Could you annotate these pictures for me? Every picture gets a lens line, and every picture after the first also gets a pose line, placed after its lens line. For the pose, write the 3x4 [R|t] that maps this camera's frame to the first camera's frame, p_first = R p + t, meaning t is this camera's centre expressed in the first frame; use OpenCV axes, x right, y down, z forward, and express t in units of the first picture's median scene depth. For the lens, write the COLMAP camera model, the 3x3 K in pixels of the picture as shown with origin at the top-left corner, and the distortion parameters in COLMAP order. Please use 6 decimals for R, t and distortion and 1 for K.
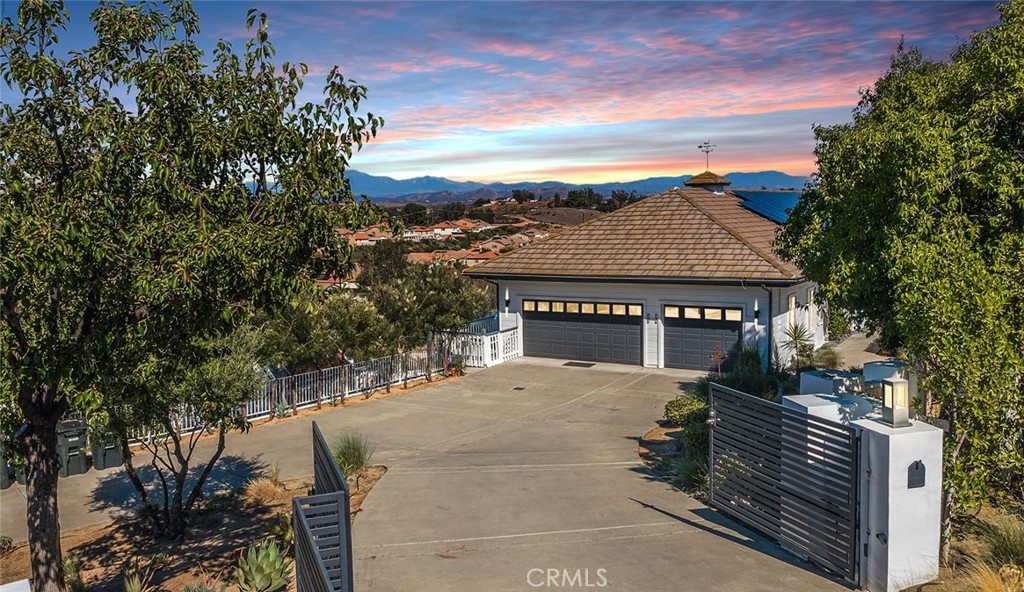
lens RADIAL K [[866.3, 0, 492.5], [0, 866.3, 293.8], [0, 0, 1]] dist [-0.013129, -0.001847]
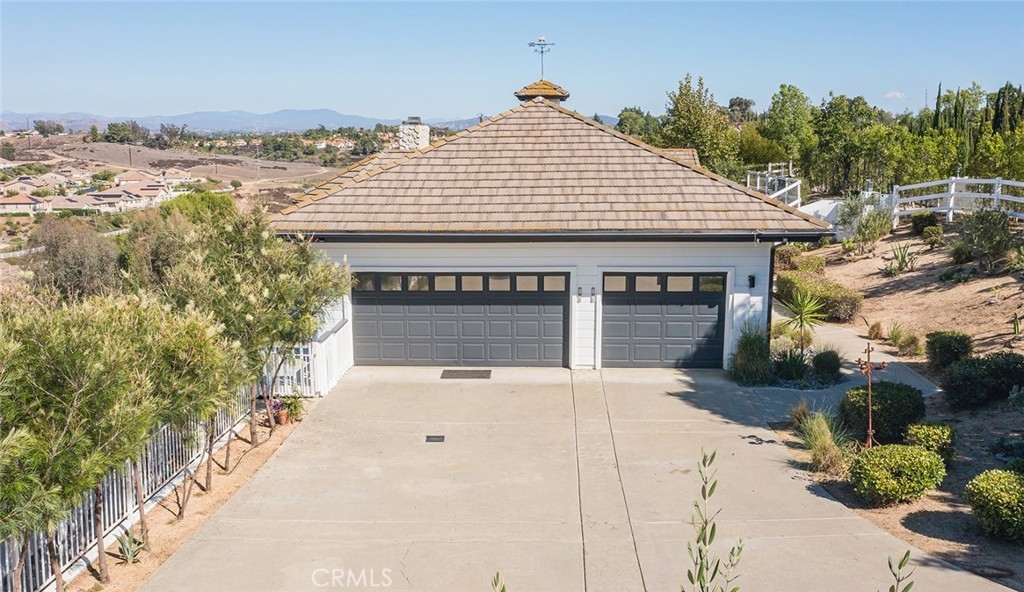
lens RADIAL K [[866.3, 0, 492.5], [0, 866.3, 293.8], [0, 0, 1]] dist [-0.013129, -0.001847]
pose [[0.863937, -0.067761, 0.499020, -0.049255], [0.033521, 0.996446, 0.077272, -0.006069], [-0.502483, -0.050030, 0.863138, 0.116765]]
